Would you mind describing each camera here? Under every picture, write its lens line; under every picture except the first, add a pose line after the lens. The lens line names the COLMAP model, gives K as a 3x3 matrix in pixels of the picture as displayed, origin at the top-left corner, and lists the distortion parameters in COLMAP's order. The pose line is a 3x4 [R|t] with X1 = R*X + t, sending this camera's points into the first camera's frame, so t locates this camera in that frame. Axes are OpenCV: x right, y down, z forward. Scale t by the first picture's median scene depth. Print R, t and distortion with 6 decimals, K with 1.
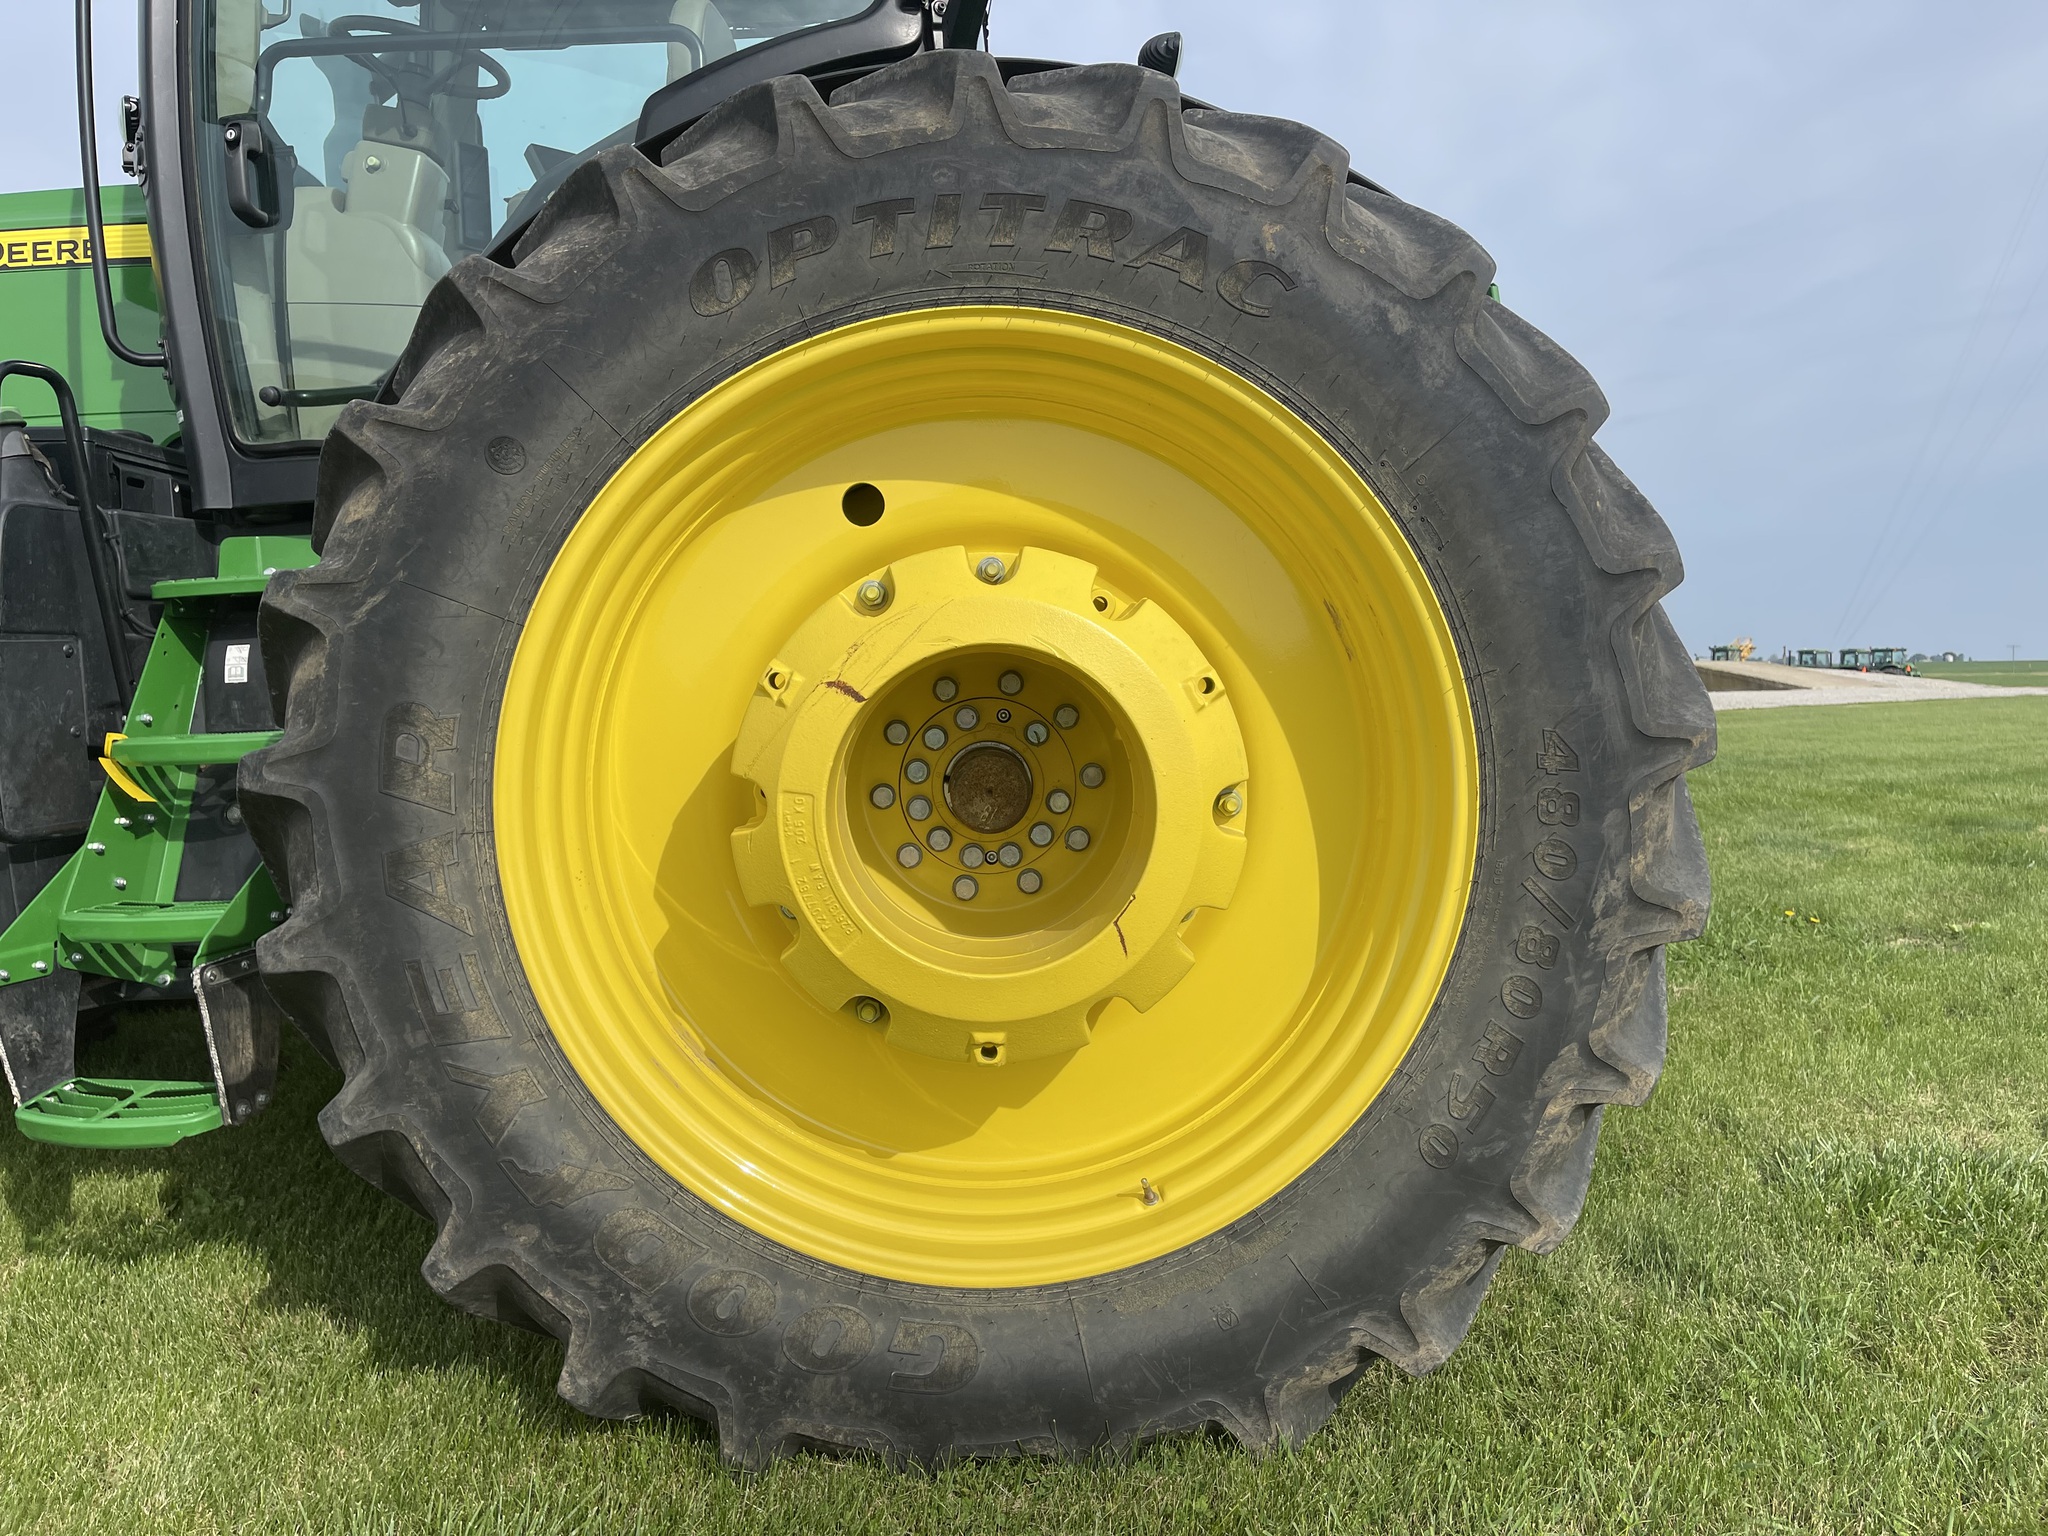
lens RADIAL K [[1579.5, 0, 1017.4], [0, 1579.5, 770.4], [0, 0, 1]] dist [0.053646, -0.068840]
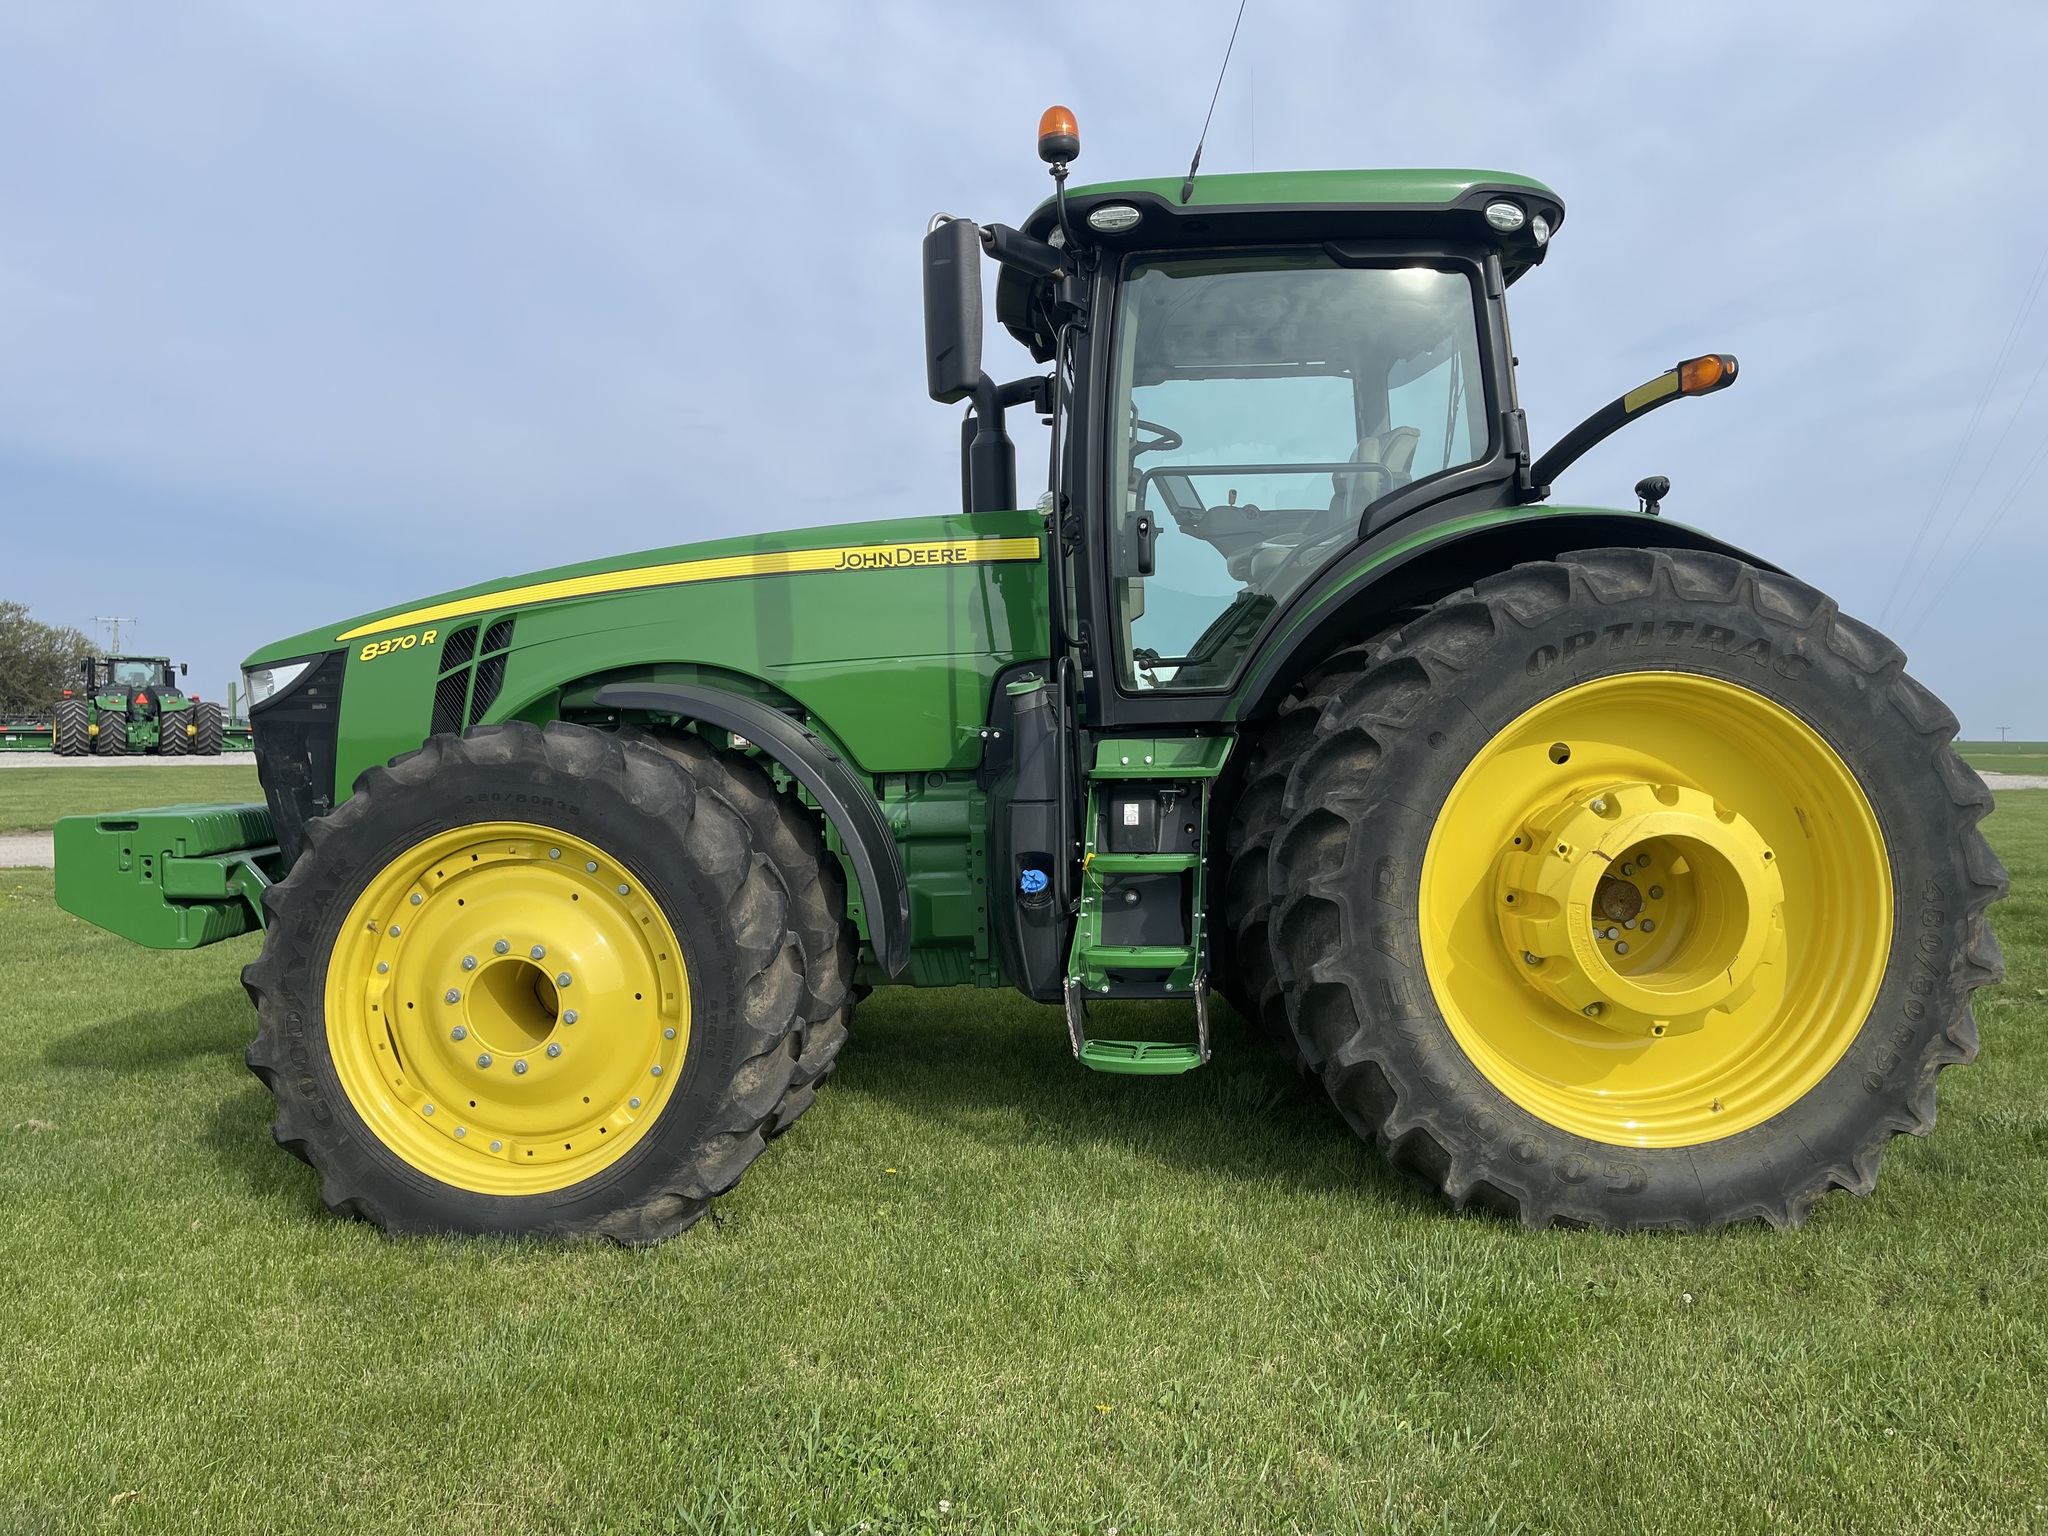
lens RADIAL K [[1535.9, 0, 1038.3], [0, 1535.9, 779.0], [0, 0, 1]] dist [0.054053, -0.054632]
pose [[0.999767, 0.021446, 0.002341, -0.831979], [-0.021356, 0.999213, -0.033420, -0.064693], [-0.003056, 0.033362, 0.999439, -1.020270]]
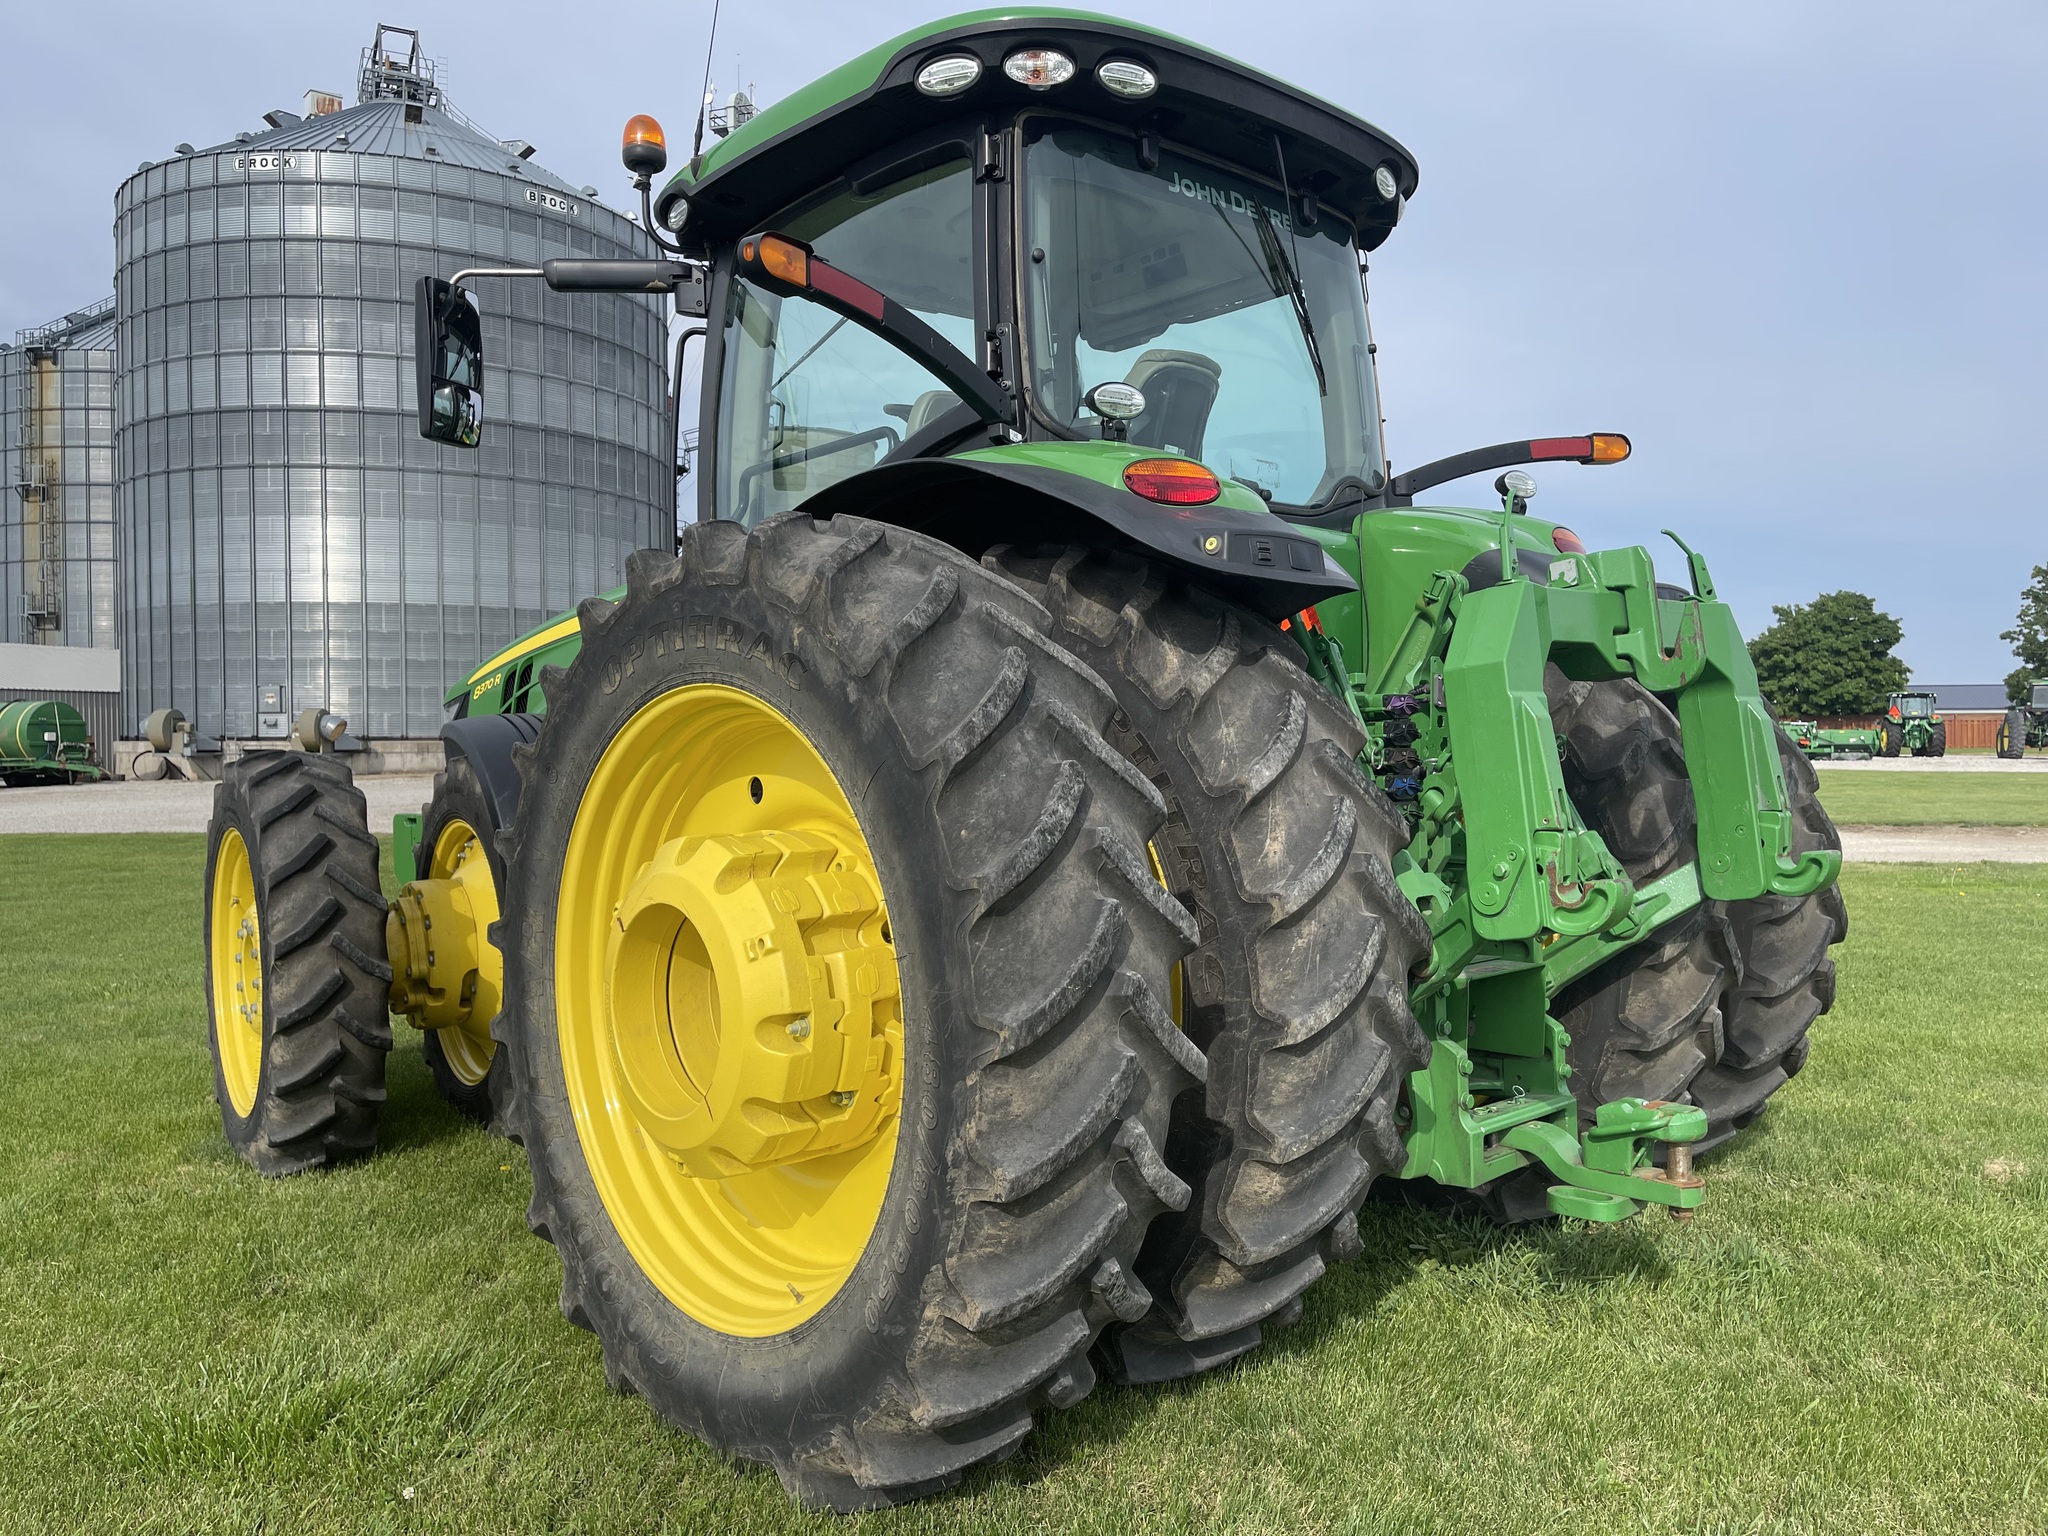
lens RADIAL K [[1579.5, 0, 1017.4], [0, 1579.5, 770.4], [0, 0, 1]] dist [0.053646, -0.068840]
pose [[0.642876, 0.031513, -0.765322, 1.348243], [-0.056678, 0.998371, -0.006500, -0.212220], [0.763870, 0.047555, 0.643615, 0.234894]]
